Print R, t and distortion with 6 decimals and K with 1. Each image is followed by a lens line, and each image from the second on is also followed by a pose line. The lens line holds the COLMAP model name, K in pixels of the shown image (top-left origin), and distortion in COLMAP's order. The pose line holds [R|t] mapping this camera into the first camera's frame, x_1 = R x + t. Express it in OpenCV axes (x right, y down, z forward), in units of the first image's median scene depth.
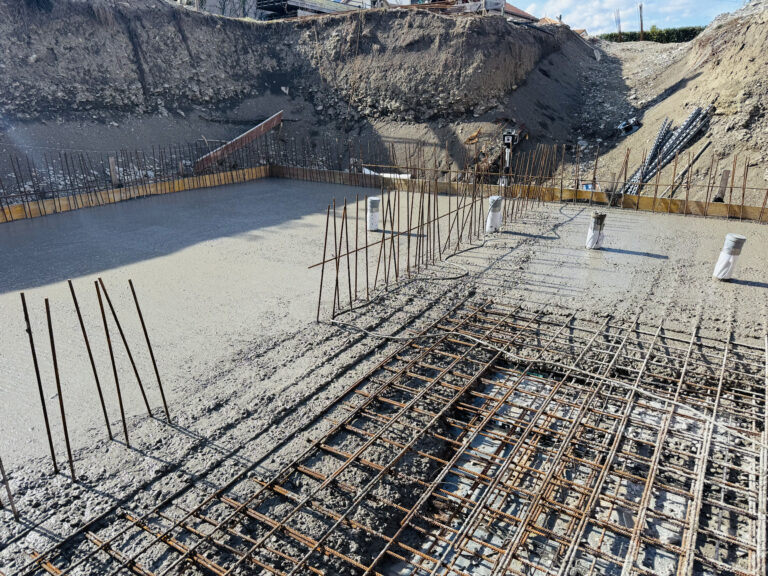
lens RADIAL K [[527.3, 0, 384.0], [0, 527.3, 288.0], [0, 0, 1]] dist [-0.040871, -0.001880]
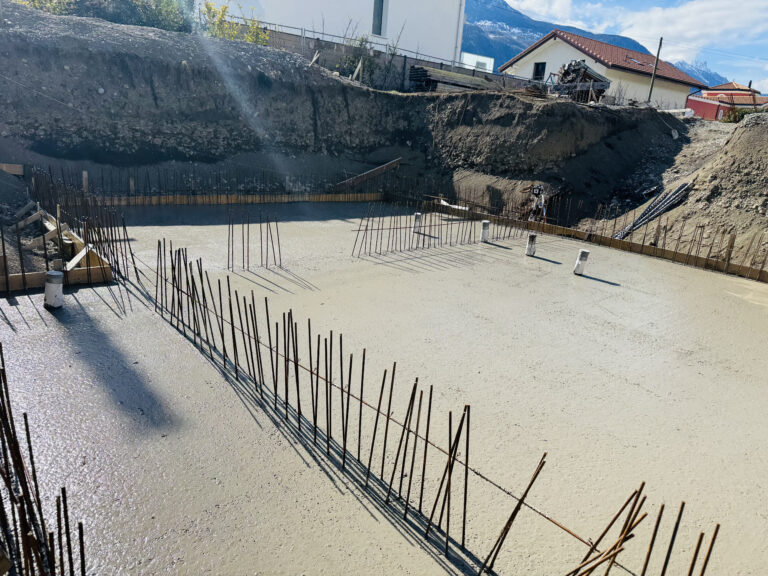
lens RADIAL K [[540.9, 0, 384.0], [0, 540.9, 288.0], [0, 0, 1]] dist [0.005464, -0.172673]
pose [[0.945506, 0.153382, -0.287214, 0.252215], [-0.175829, 0.982944, -0.053903, 0.109947], [0.274048, 0.101466, 0.956349, -0.423419]]
